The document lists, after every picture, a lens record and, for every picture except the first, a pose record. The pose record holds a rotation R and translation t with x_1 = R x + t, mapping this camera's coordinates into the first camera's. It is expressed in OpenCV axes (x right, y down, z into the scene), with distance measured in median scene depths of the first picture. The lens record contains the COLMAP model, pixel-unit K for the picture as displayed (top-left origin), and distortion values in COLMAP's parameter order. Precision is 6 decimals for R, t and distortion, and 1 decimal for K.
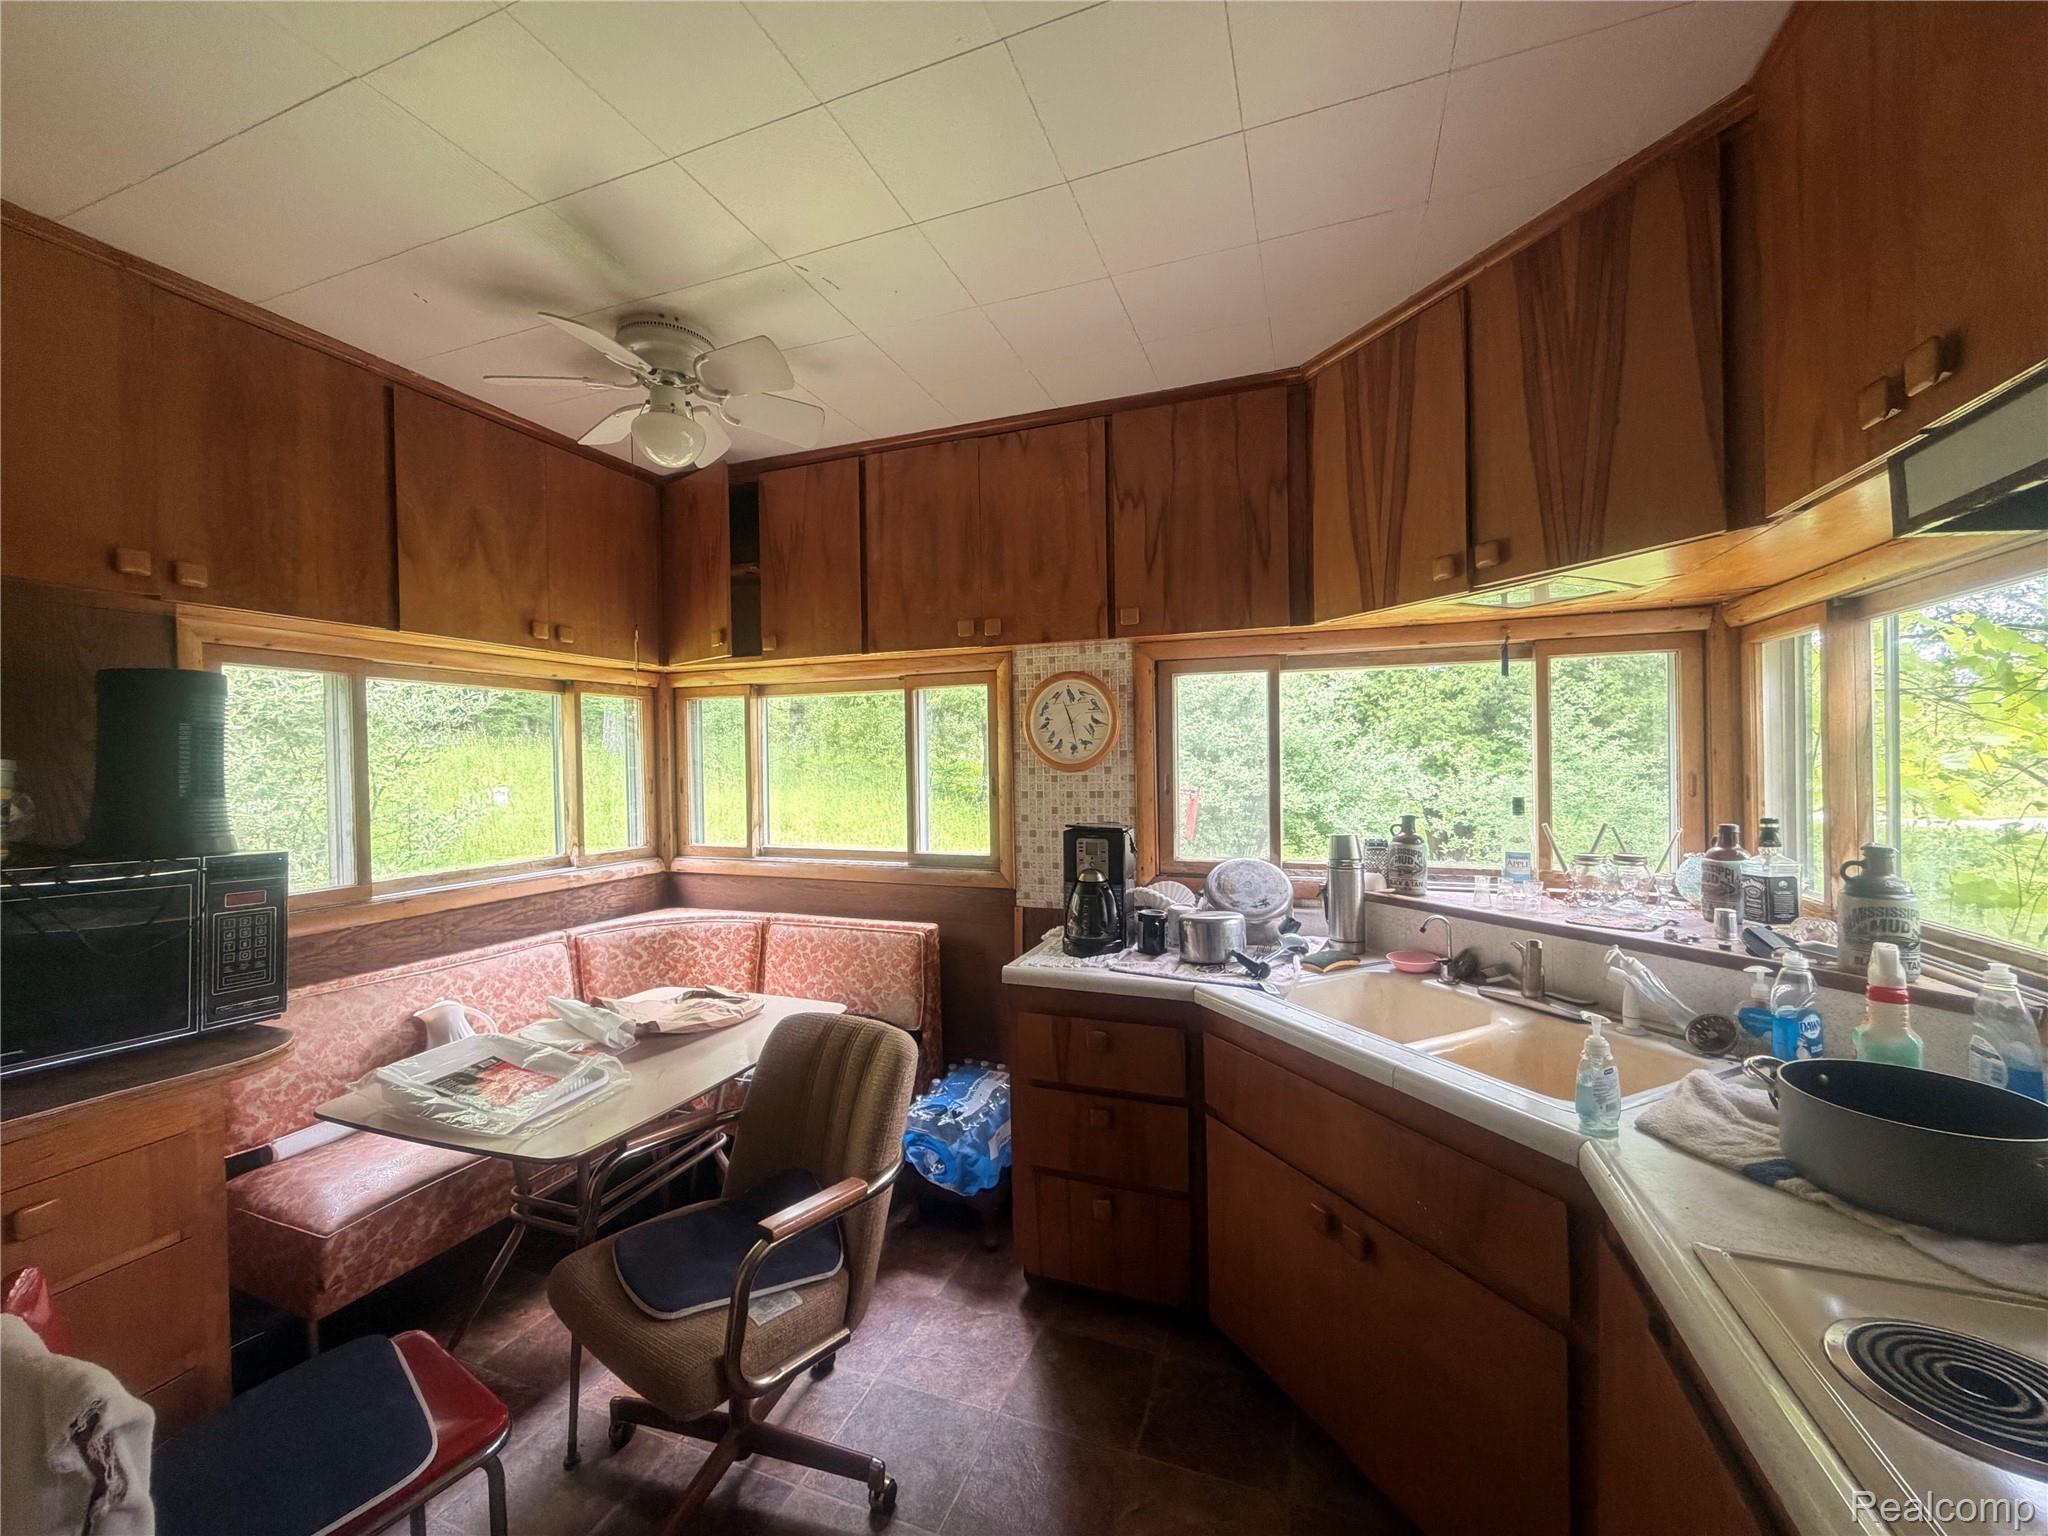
lens RADIAL K [[824.4, 0, 1017.4], [0, 824.4, 767.5], [0, 0, 1]] dist [0.005485, -0.000182]
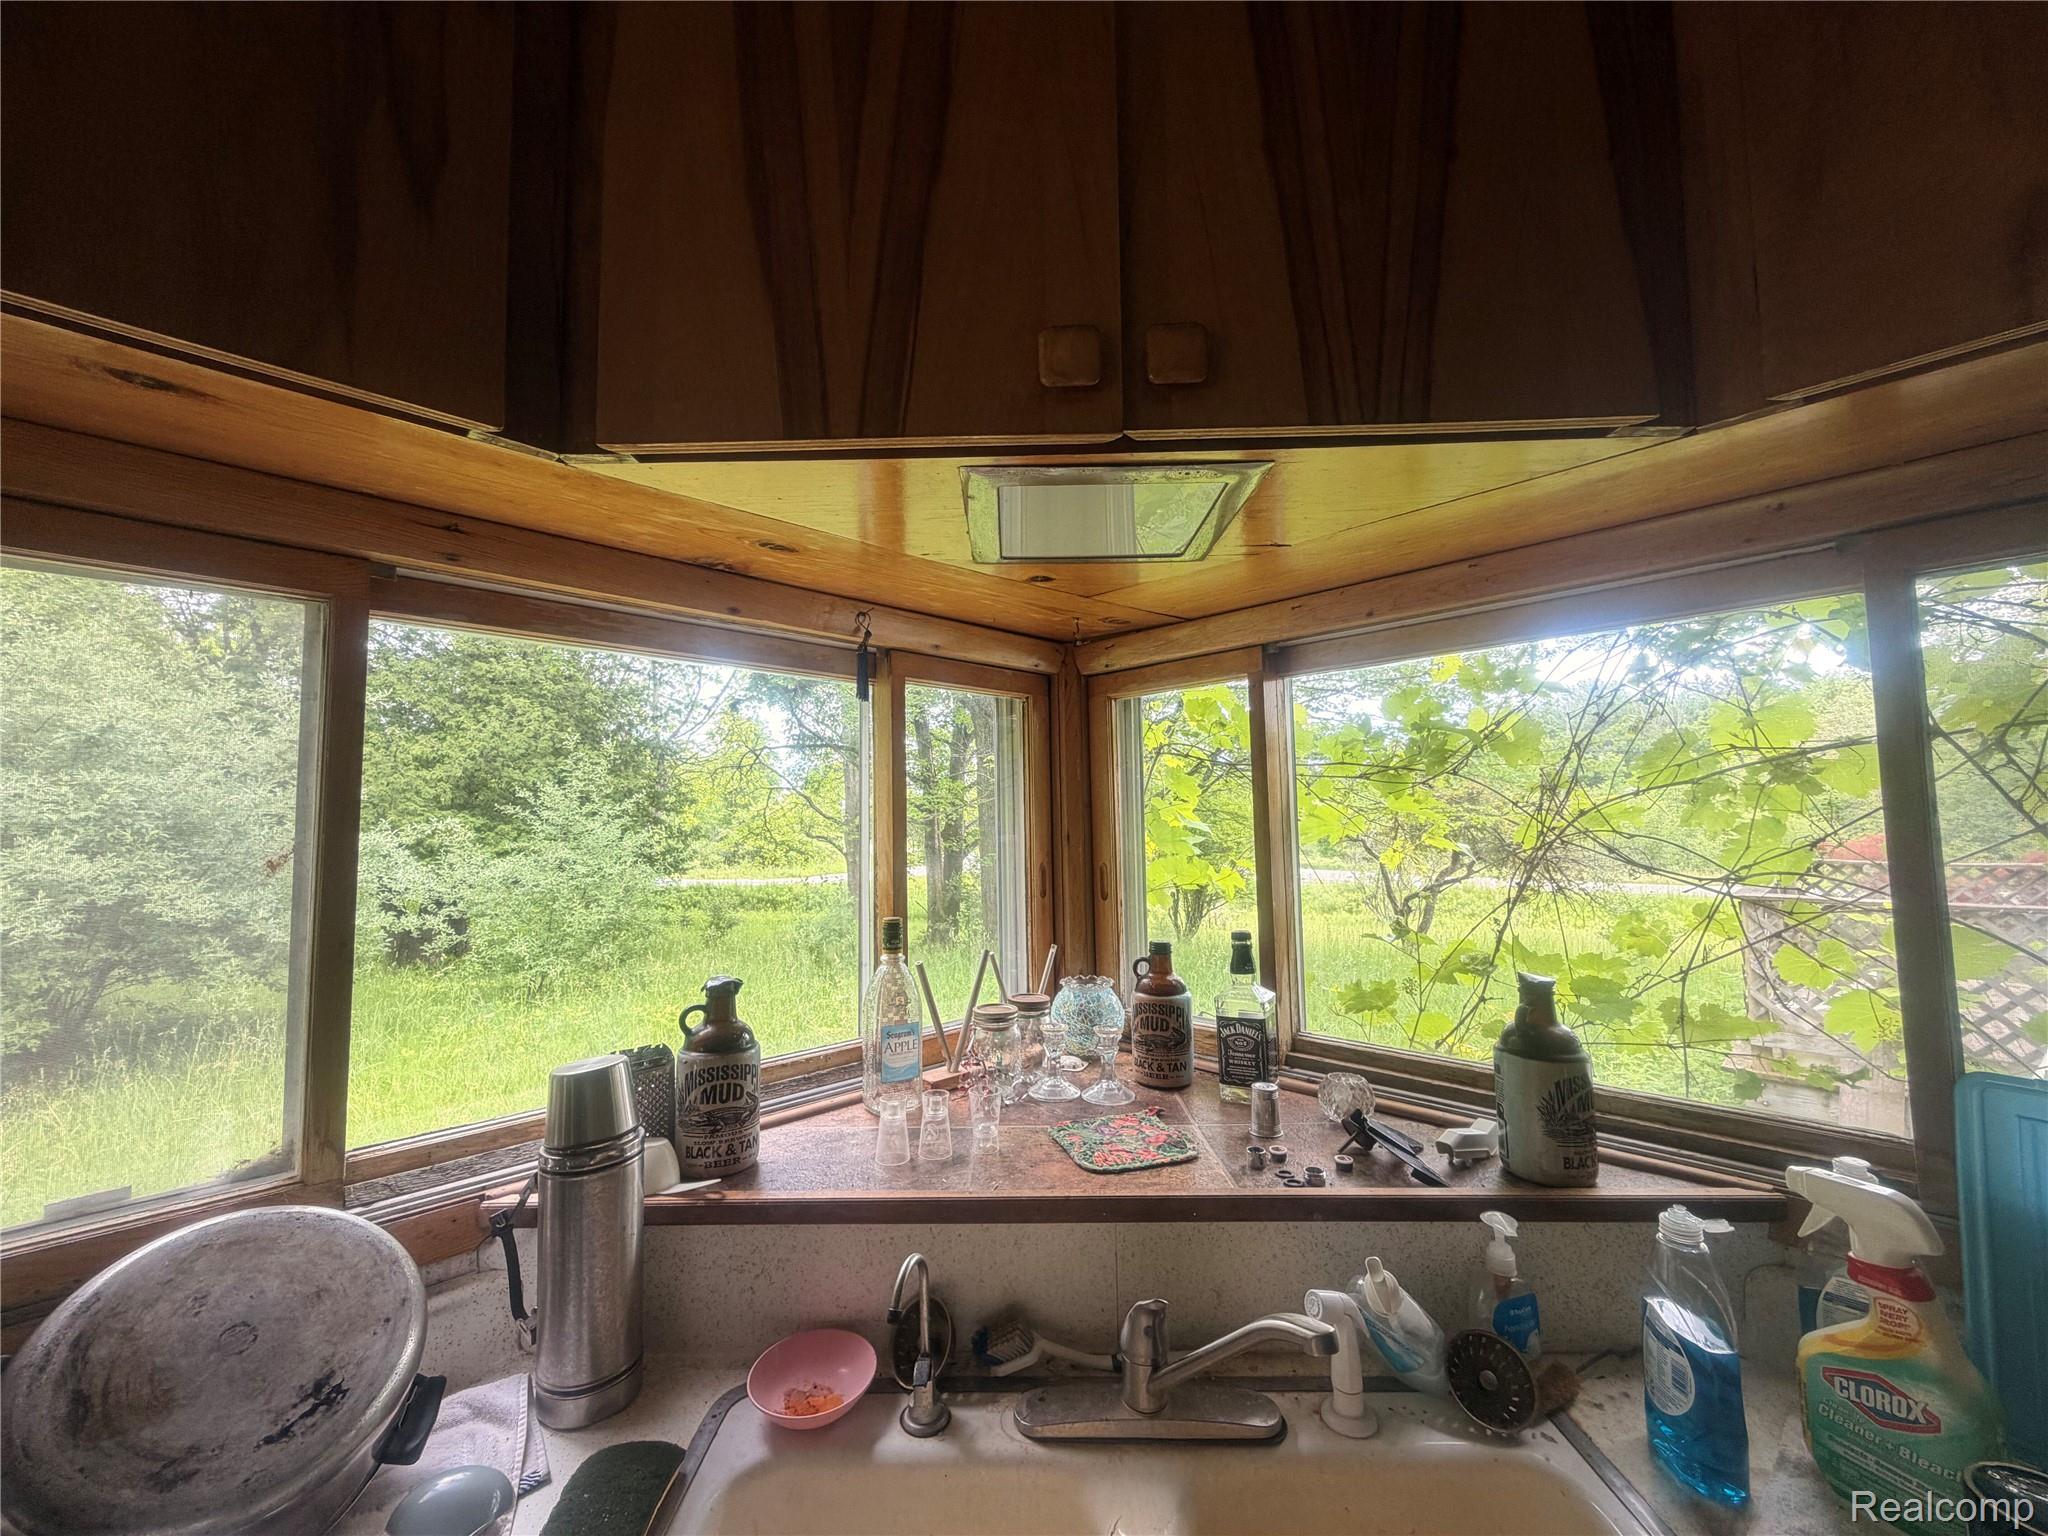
lens RADIAL K [[824.4, 0, 1017.4], [0, 824.4, 767.5], [0, 0, 1]] dist [0.005485, -0.000182]
pose [[0.431105, 0.070522, 0.899542, 0.117848], [0.013704, 0.996314, -0.084677, -0.014301], [-0.902198, 0.048832, 0.428550, 0.573634]]
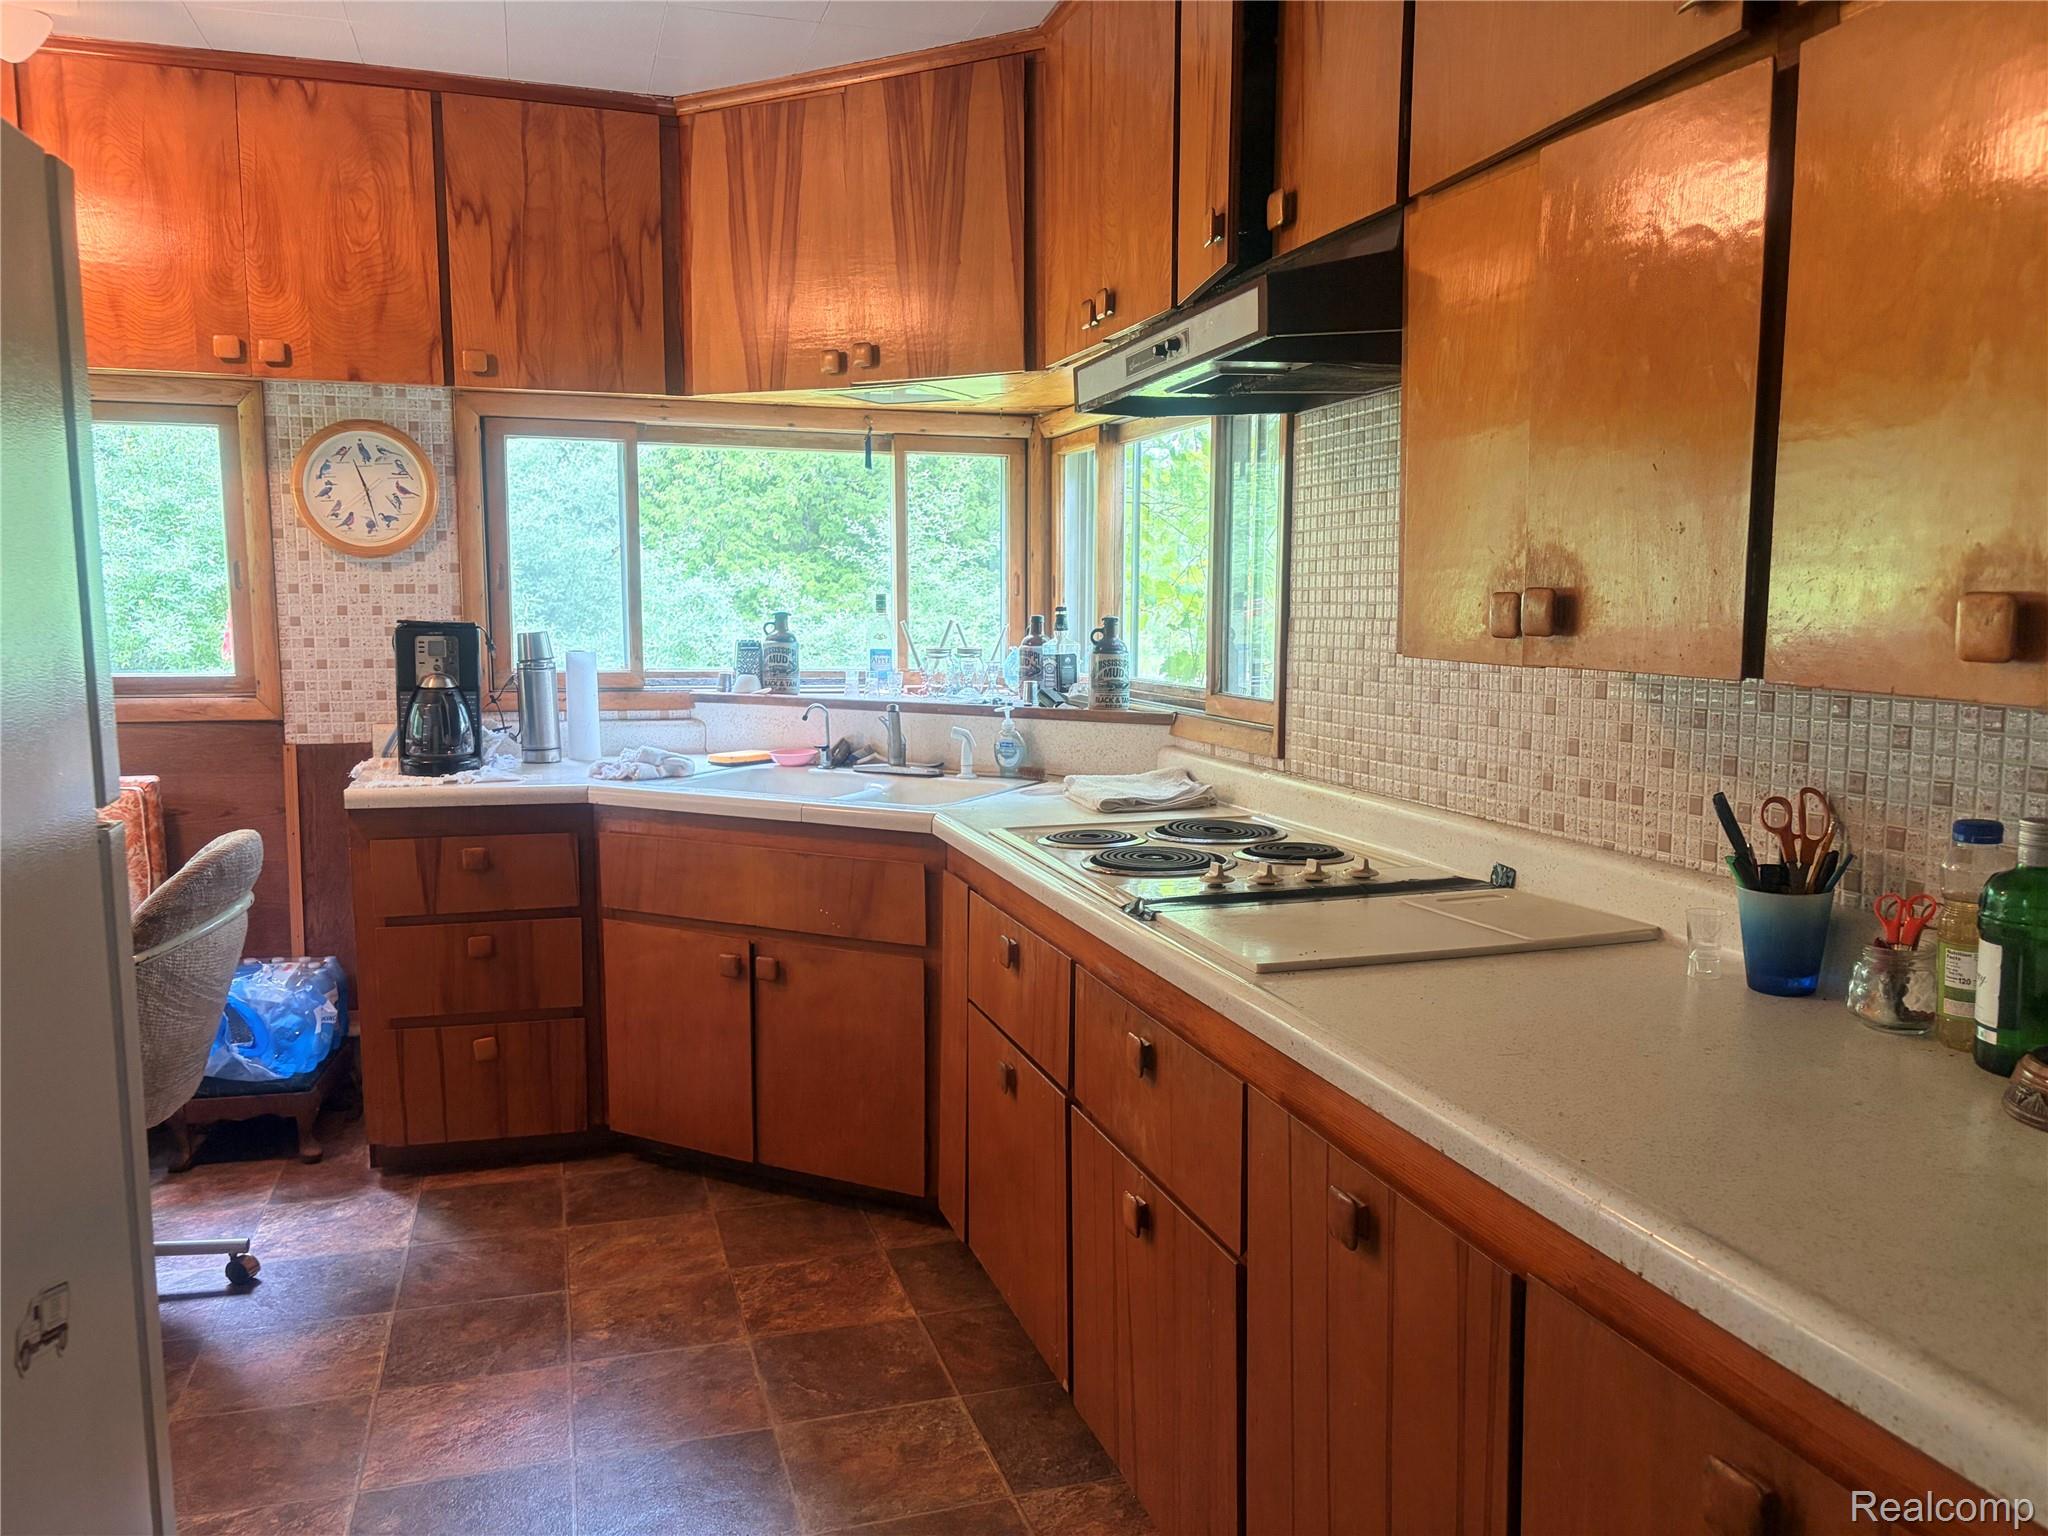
lens RADIAL K [[1541.5, 0, 1017.0], [0, 1541.5, 793.2], [0, 0, 1]] dist [0.025774, -0.002483]
pose [[0.792356, -0.059840, 0.607117, -0.341564], [-0.012750, 0.993336, 0.114547, 0.050424], [-0.609926, -0.098503, 0.786313, -0.493512]]
